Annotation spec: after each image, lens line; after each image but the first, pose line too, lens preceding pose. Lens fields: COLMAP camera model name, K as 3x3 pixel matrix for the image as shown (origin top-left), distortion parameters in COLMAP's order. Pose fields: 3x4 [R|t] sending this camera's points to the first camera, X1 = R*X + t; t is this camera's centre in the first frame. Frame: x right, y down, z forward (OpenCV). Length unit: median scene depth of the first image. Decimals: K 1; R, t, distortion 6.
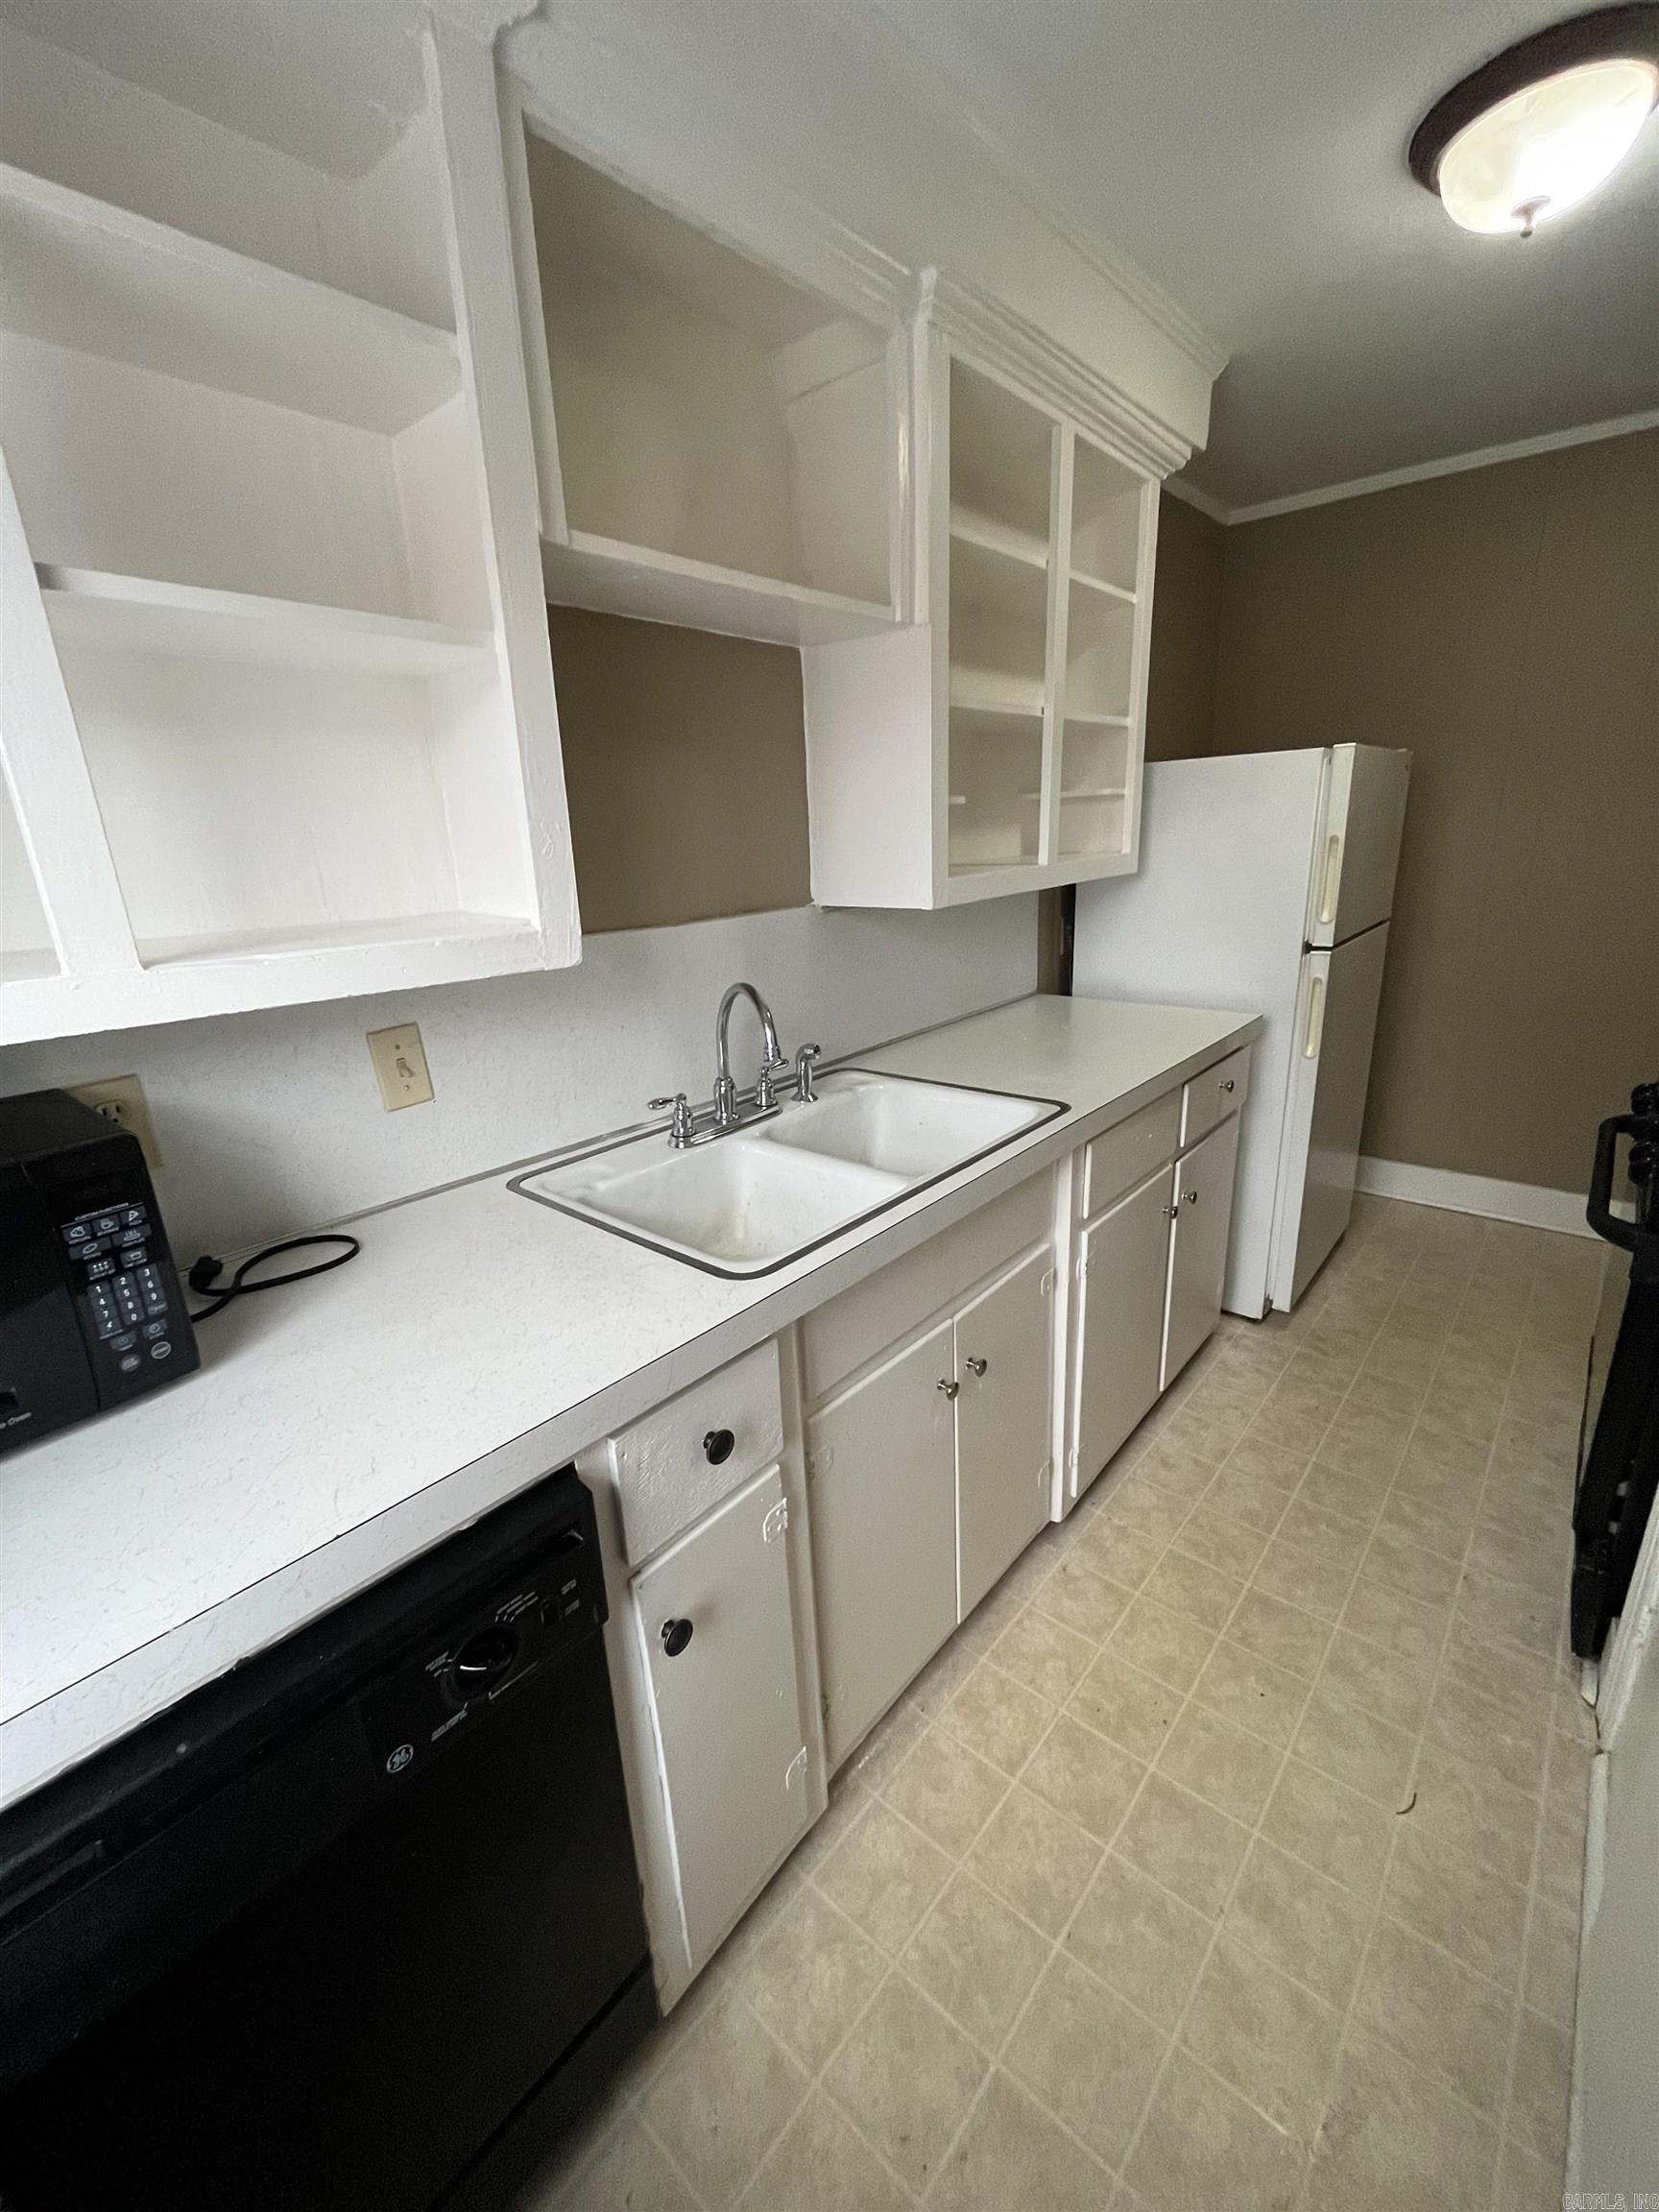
lens RADIAL K [[889.0, 0, 822.4], [0, 889.0, 1108.2], [0, 0, 1]] dist [-0.004093, -0.000080]
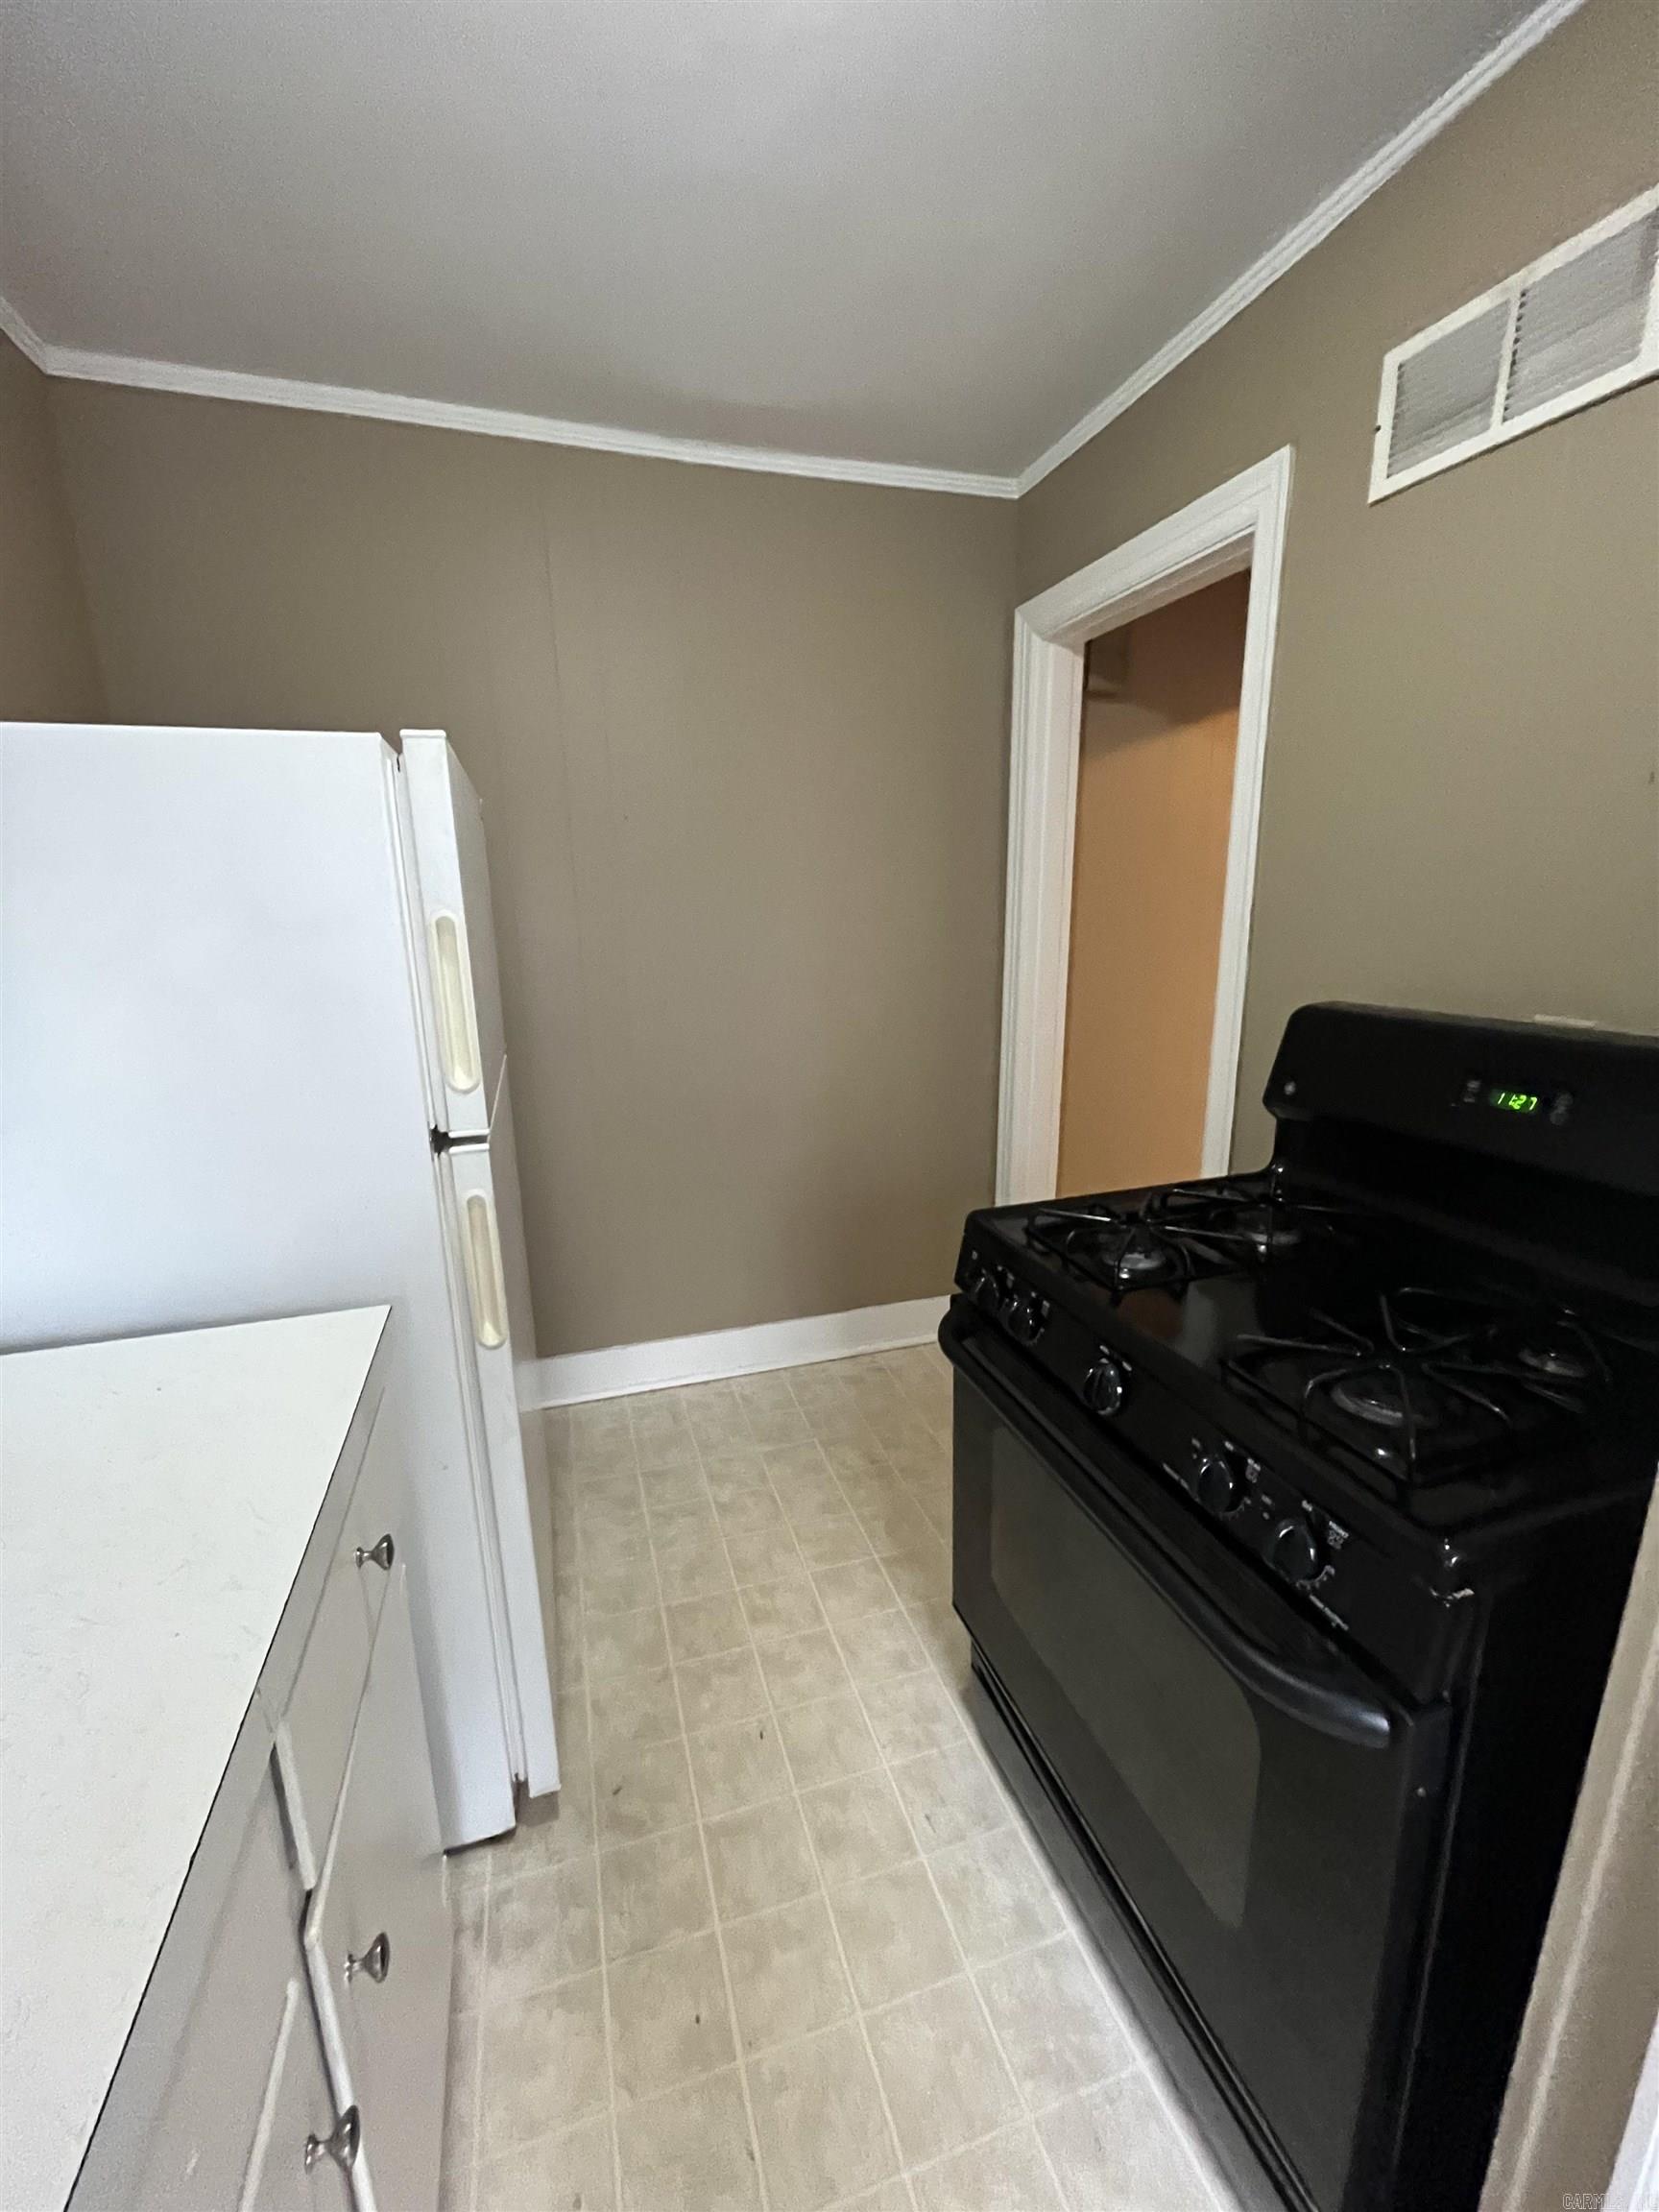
lens RADIAL K [[889.0, 0, 822.4], [0, 889.0, 1108.2], [0, 0, 1]] dist [-0.004093, -0.000080]
pose [[0.517112, -0.157793, 0.841247, 0.247727], [0.243288, 0.969417, 0.032285, -0.164164], [-0.820613, 0.187971, 0.539686, 0.563133]]
